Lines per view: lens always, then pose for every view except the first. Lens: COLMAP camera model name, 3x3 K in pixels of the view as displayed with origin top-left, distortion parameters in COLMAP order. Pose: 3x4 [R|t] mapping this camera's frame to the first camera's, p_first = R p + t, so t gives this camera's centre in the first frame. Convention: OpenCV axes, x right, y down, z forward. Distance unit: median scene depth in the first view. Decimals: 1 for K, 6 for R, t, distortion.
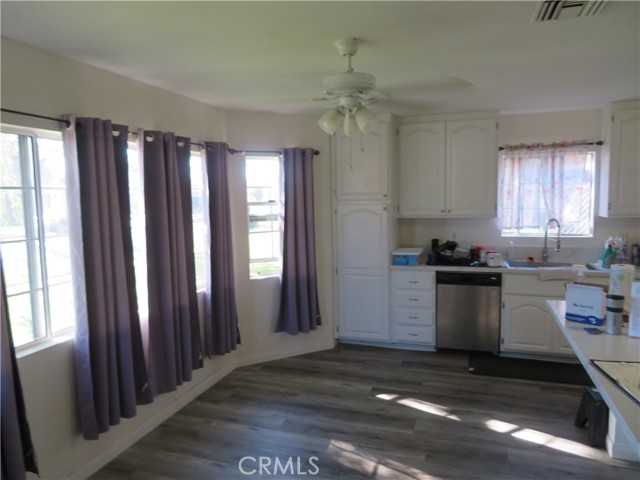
lens RADIAL K [[461.0, 0, 318.6], [0, 461.0, 239.8], [0, 0, 1]] dist [-0.003595, 0.004397]
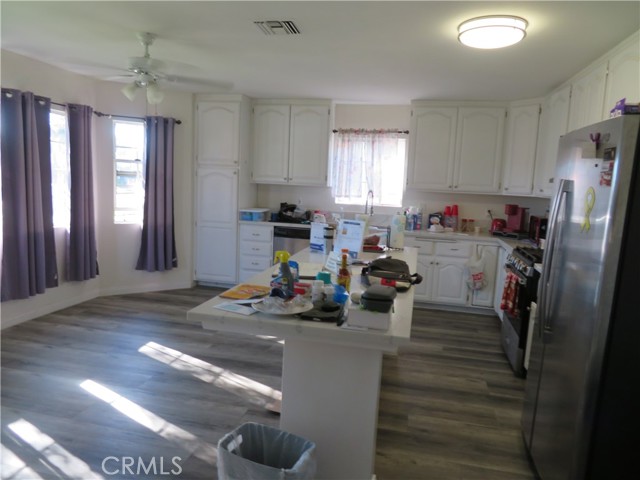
lens RADIAL K [[461.0, 0, 321.3], [0, 461.0, 241.0], [0, 0, 1]] dist [-0.003595, 0.004397]
pose [[0.992139, 0.050790, 0.114368, 0.243254], [-0.054423, 0.998101, 0.028869, 0.064773], [-0.112685, -0.034866, 0.993019, -0.243800]]
